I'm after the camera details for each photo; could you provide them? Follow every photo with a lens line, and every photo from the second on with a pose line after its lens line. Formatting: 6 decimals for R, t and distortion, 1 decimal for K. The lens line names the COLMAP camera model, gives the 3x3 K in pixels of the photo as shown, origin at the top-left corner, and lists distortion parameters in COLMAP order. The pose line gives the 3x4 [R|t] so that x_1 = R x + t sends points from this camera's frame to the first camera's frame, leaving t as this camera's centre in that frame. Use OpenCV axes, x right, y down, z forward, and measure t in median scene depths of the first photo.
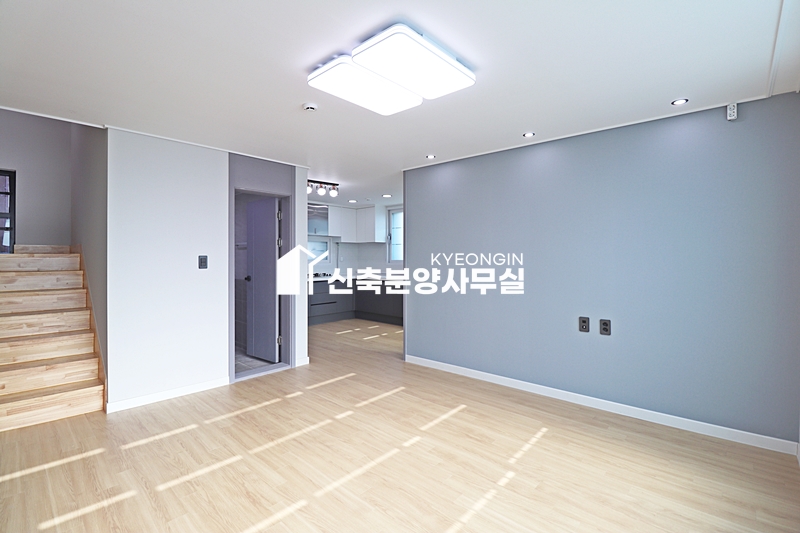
lens RADIAL K [[375.1, 0, 392.3], [0, 375.1, 257.5], [0, 0, 1]] dist [-0.007954, -0.010836]
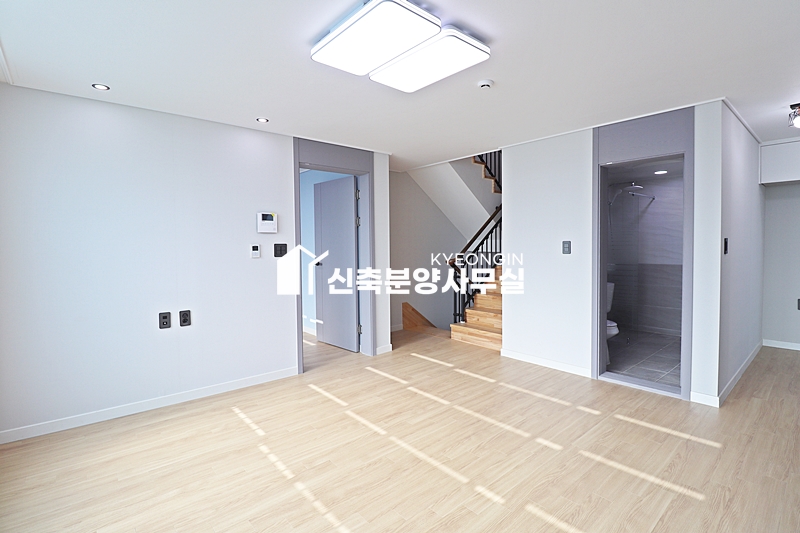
lens RADIAL K [[375.1, 0, 398.0], [0, 375.1, 256.3], [0, 0, 1]] dist [-0.007954, -0.010836]
pose [[-0.104520, 0.031165, -0.994034, 0.663104], [0.005681, 0.999511, 0.030739, 0.002539], [0.994507, -0.002434, -0.104646, 0.764699]]
